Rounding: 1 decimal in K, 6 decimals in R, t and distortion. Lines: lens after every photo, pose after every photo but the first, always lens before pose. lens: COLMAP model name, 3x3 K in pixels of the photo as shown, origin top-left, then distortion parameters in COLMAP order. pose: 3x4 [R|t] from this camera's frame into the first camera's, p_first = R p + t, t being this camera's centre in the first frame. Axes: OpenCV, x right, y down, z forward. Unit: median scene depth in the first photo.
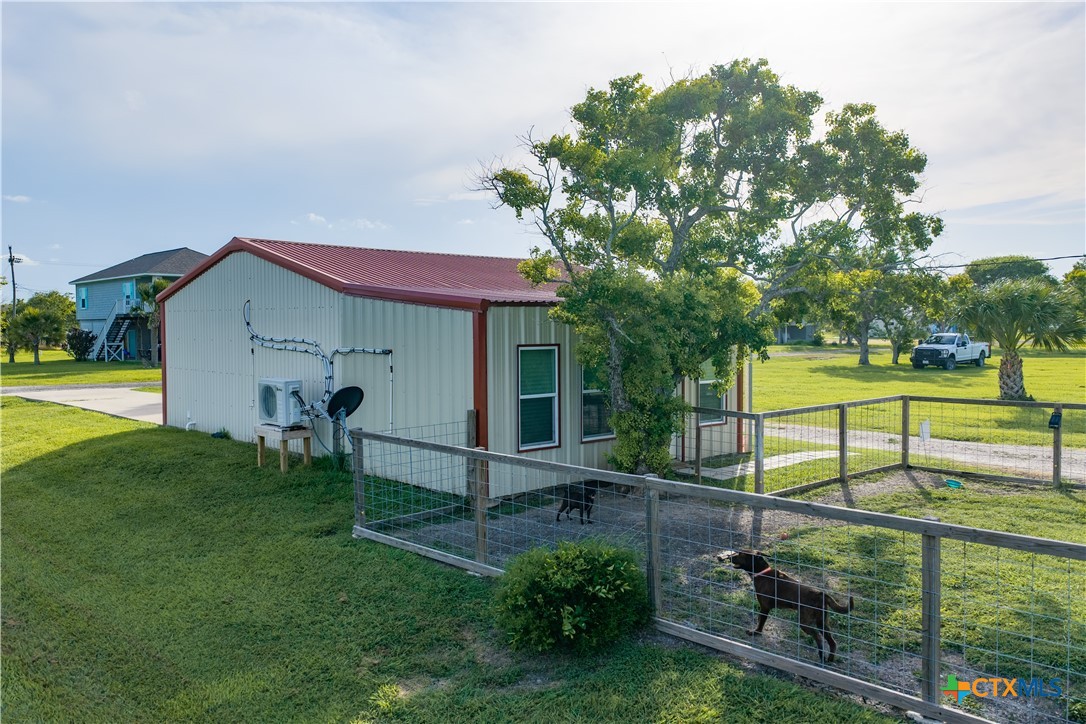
lens RADIAL K [[907.8, 0, 543.1], [0, 907.8, 361.9], [0, 0, 1]] dist [0.018066, -0.019491]
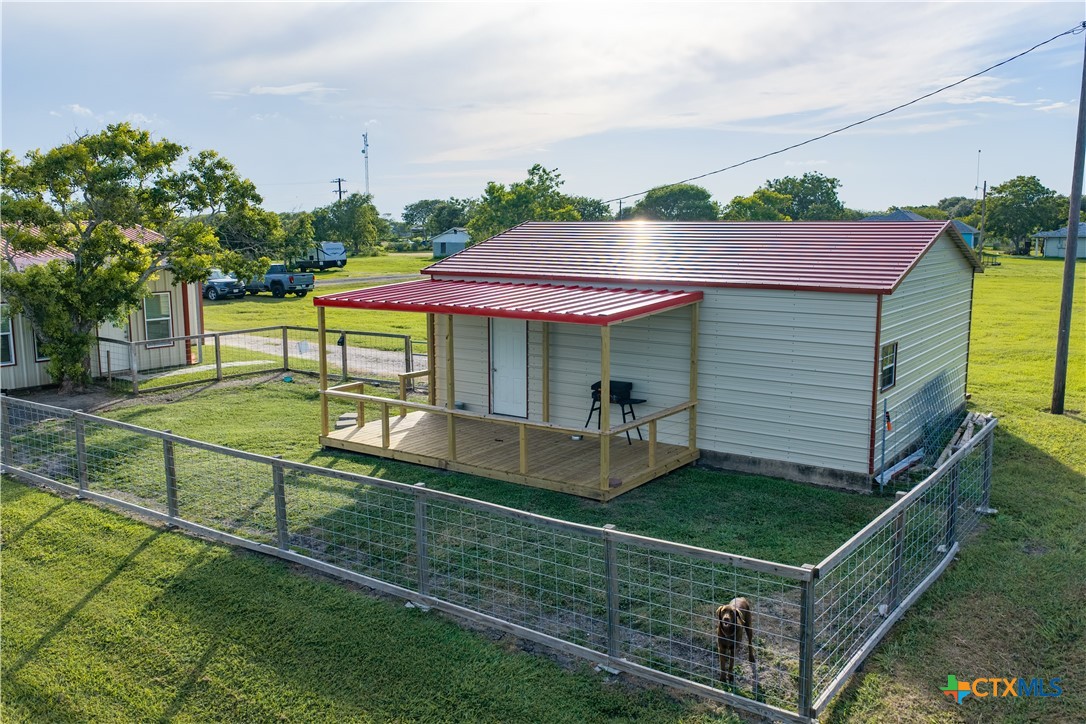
lens RADIAL K [[907.8, 0, 567.5], [0, 907.8, 359.9], [0, 0, 1]] dist [0.018066, -0.019491]
pose [[0.974029, -0.028690, 0.224599, 0.526633], [0.005338, 0.994574, 0.103898, -0.068037], [-0.226361, -0.100001, 0.968897, -0.682159]]
